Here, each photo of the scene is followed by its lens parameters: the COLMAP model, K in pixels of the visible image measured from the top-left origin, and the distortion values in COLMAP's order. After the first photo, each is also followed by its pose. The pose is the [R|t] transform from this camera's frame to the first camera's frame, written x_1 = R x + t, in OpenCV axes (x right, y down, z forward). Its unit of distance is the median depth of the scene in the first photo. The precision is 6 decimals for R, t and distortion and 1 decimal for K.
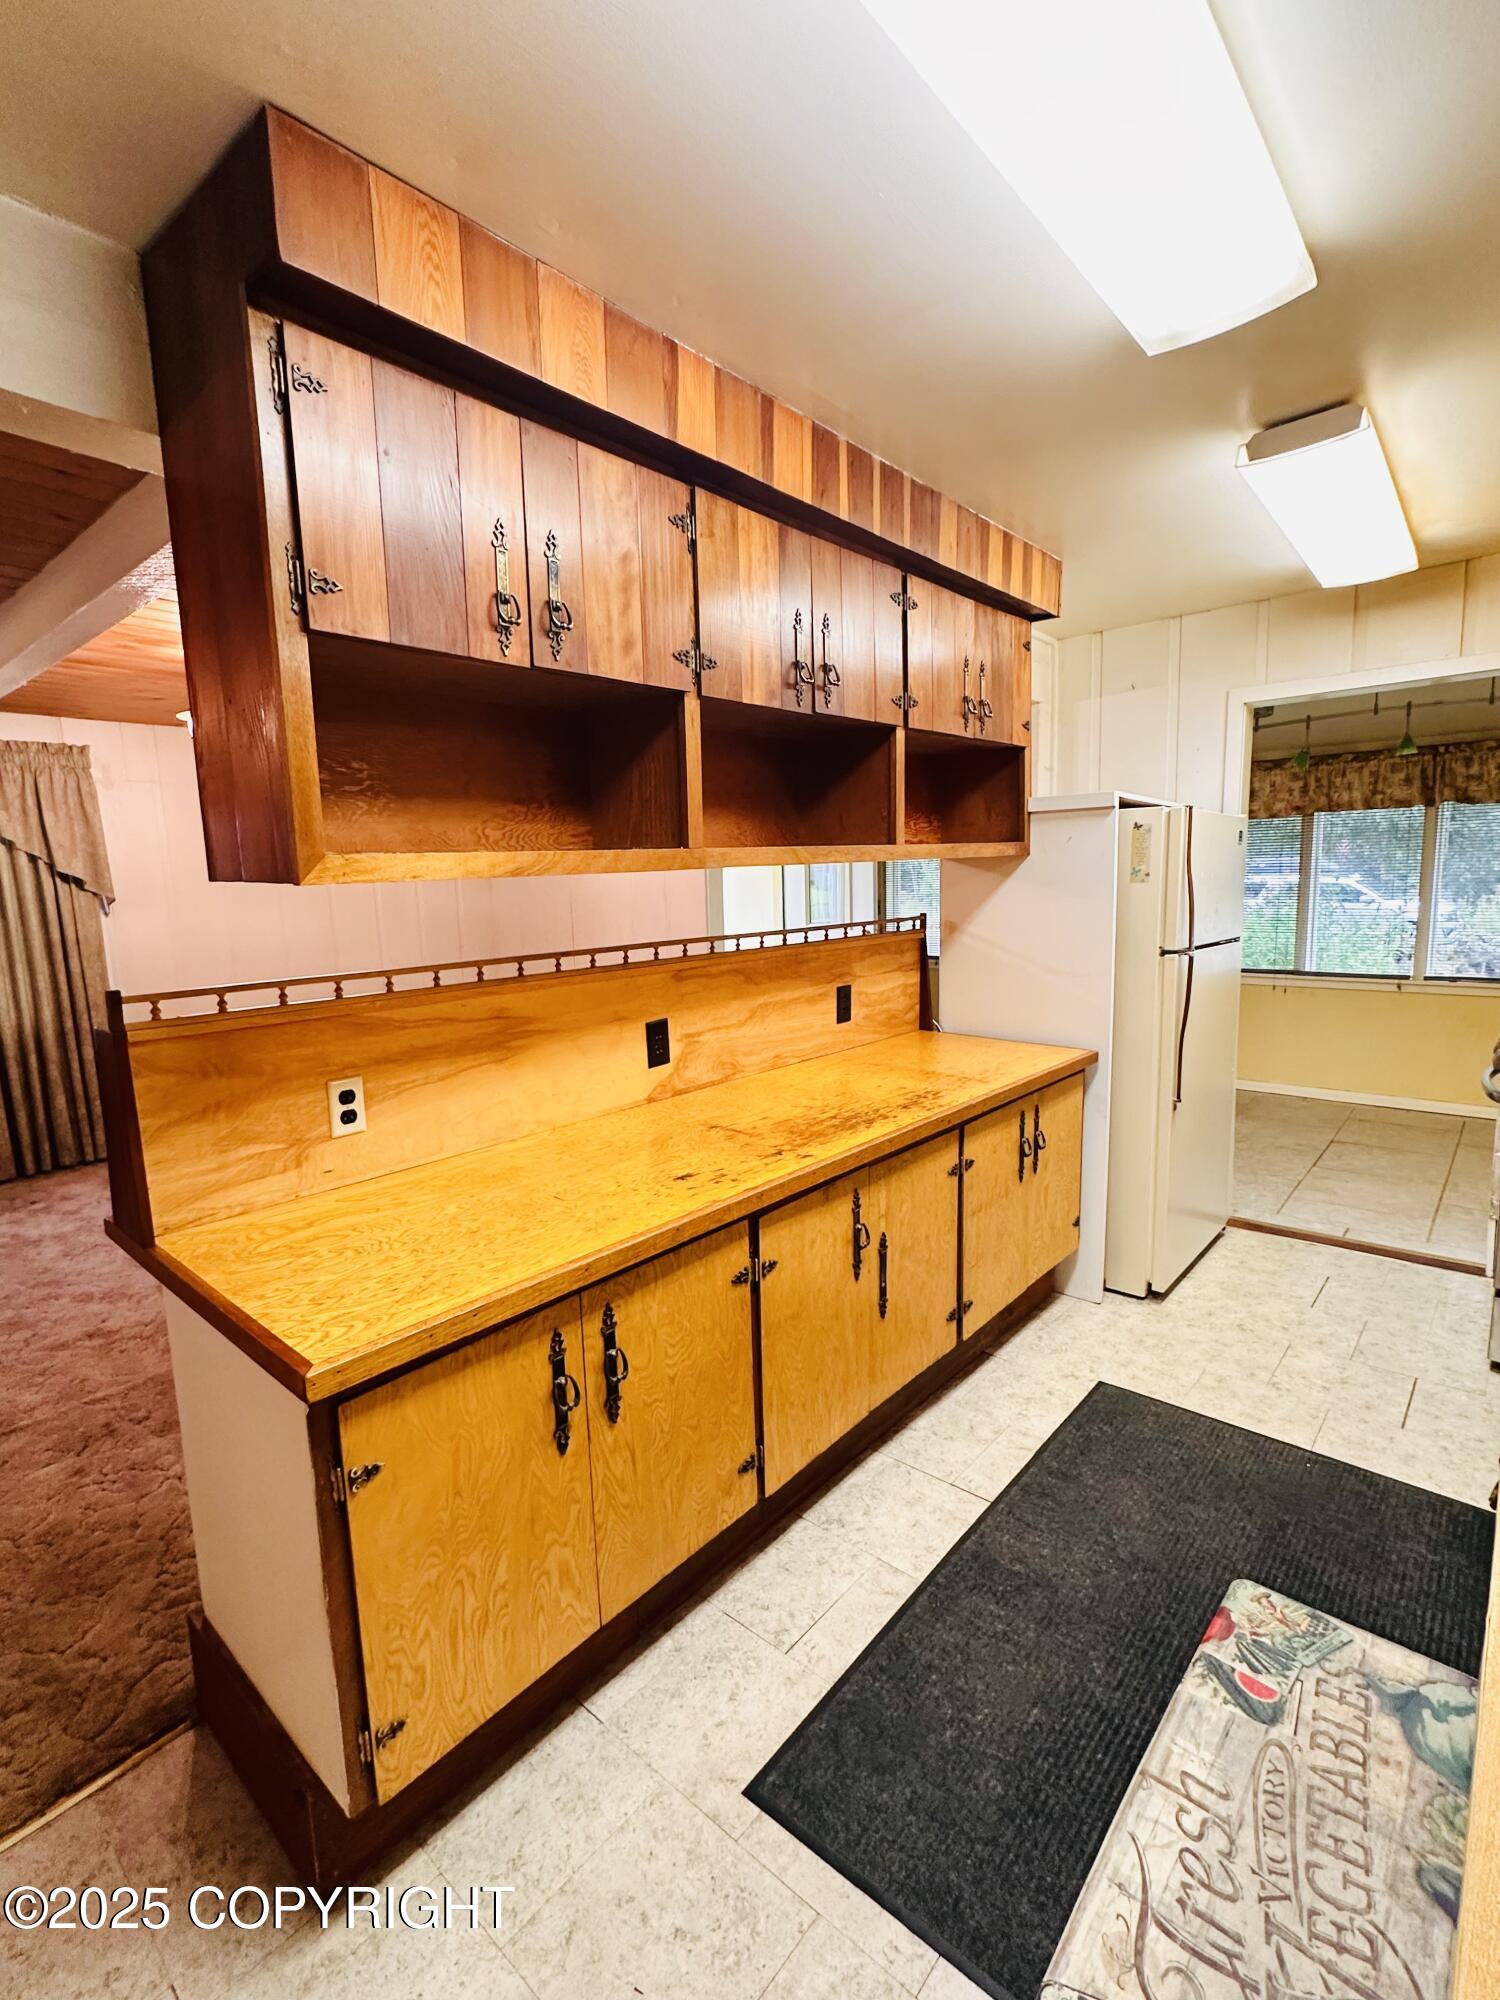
lens RADIAL K [[922.1, 0, 751.7], [0, 922.1, 1005.8], [0, 0, 1]] dist [-0.000705, 0.000393]
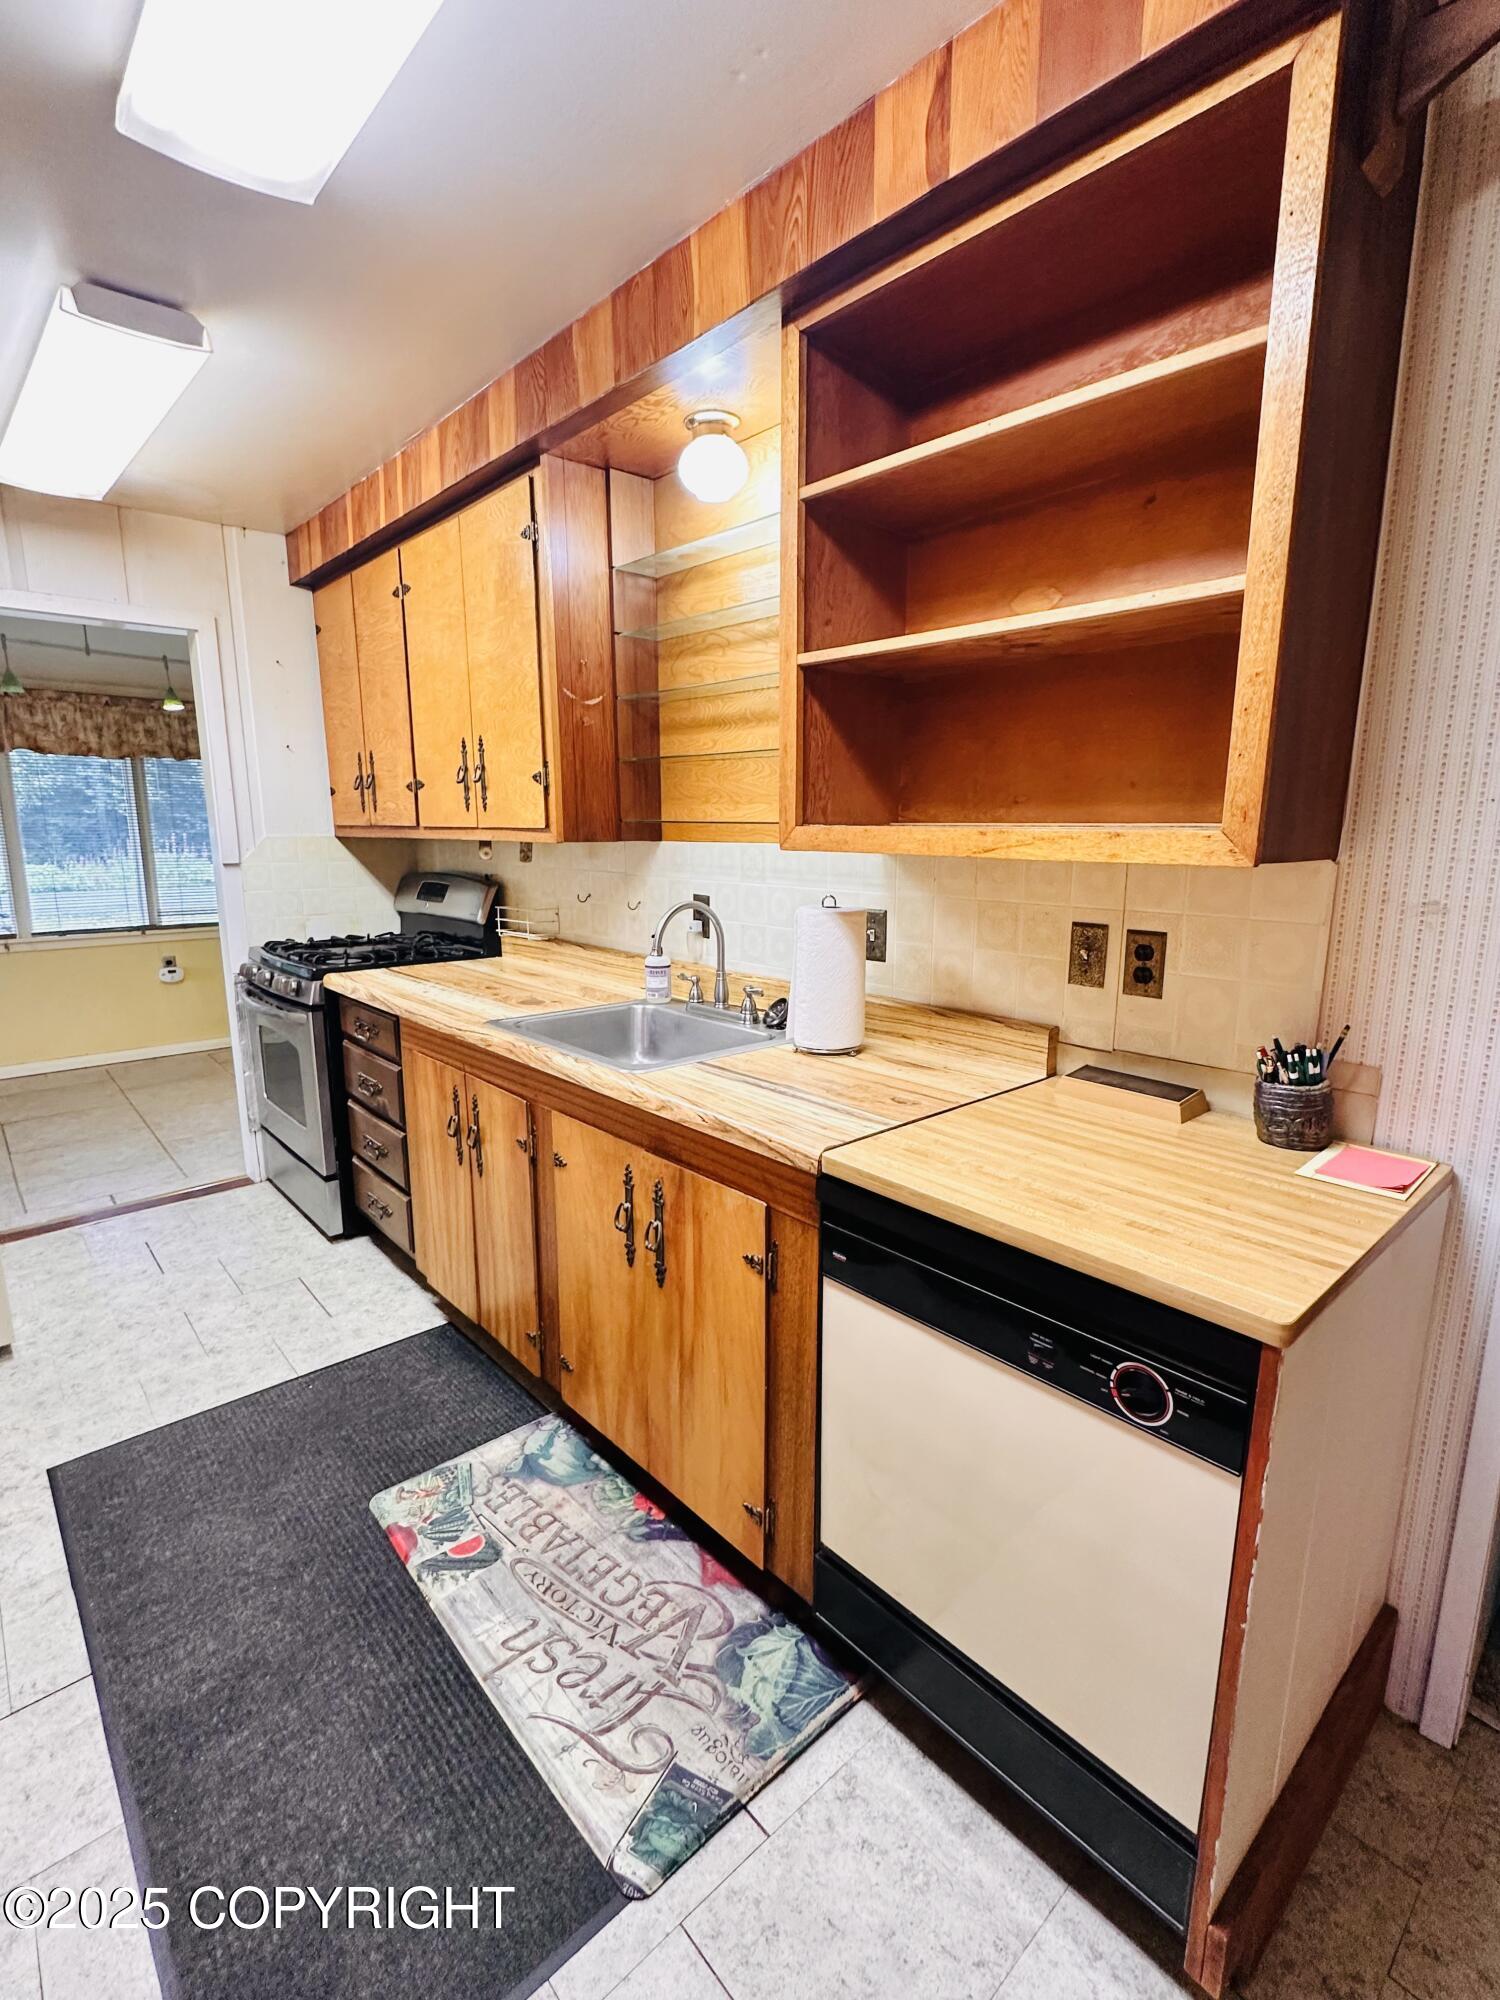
lens RADIAL K [[922.1, 0, 750.2], [0, 922.1, 1003.9], [0, 0, 1]] dist [-0.000705, 0.000393]
pose [[0.124904, -0.165812, 0.978215, -0.405997], [0.127285, 0.980467, 0.149941, -0.028025], [-0.983970, 0.105784, 0.143570, 0.453968]]
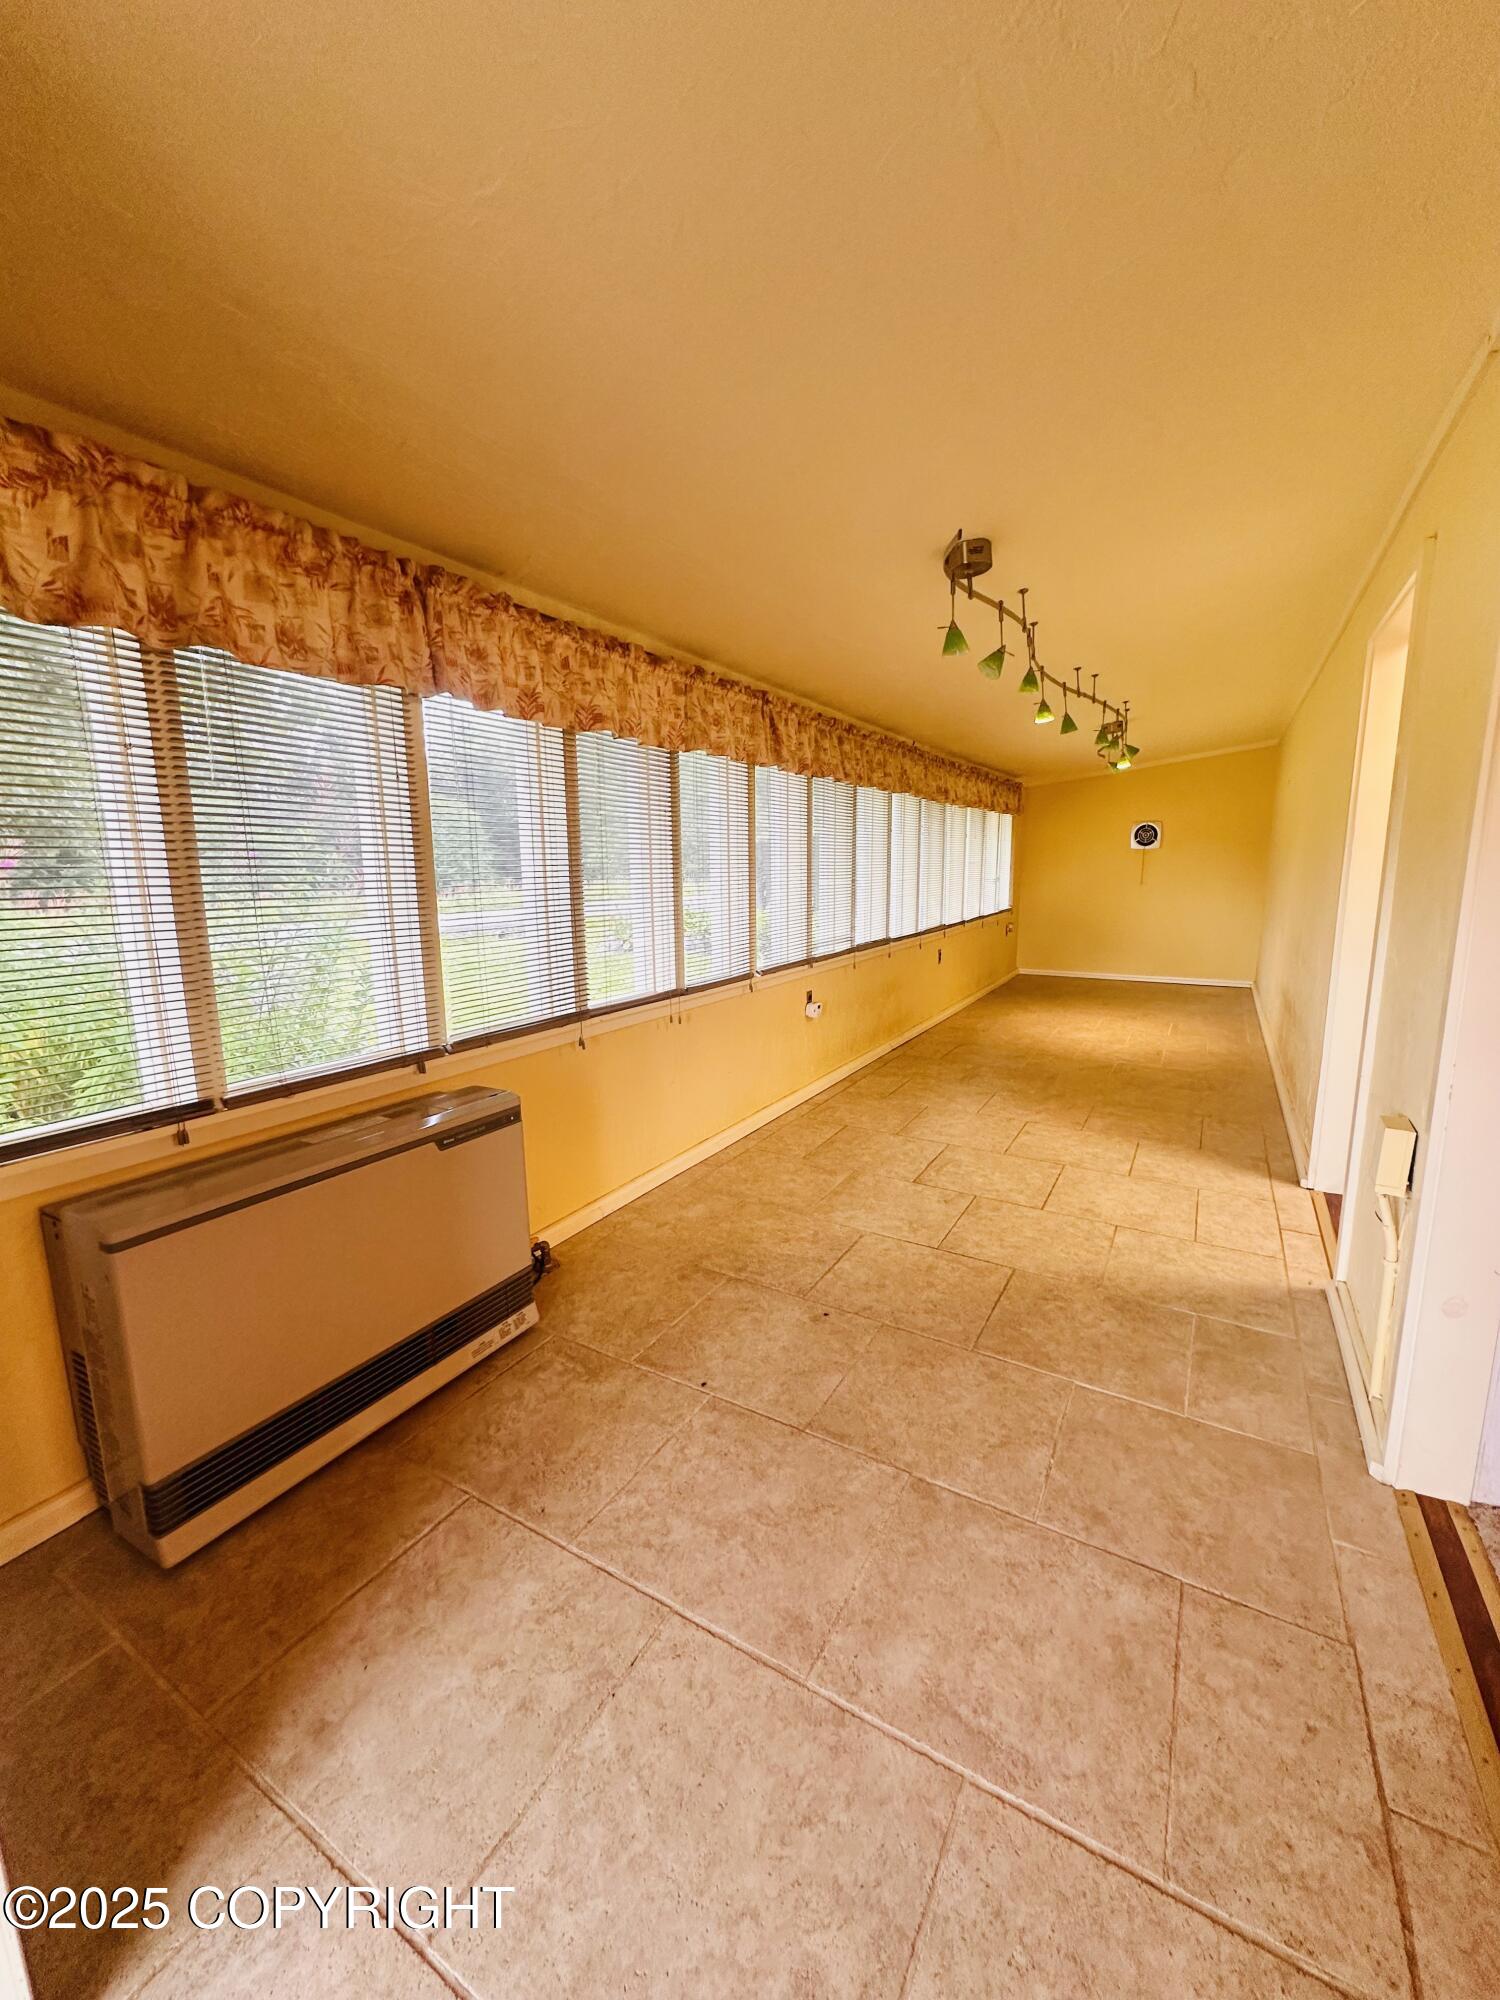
lens RADIAL K [[796.5, 0, 750.8], [0, 796.5, 1001.9], [0, 0, 1]] dist [-0.000021, -0.000002]
pose [[-0.187788, -0.141113, 0.972020, 0.061222], [0.153539, 0.973242, 0.170953, -0.431763], [-0.970135, 0.181346, -0.161097, 3.752115]]
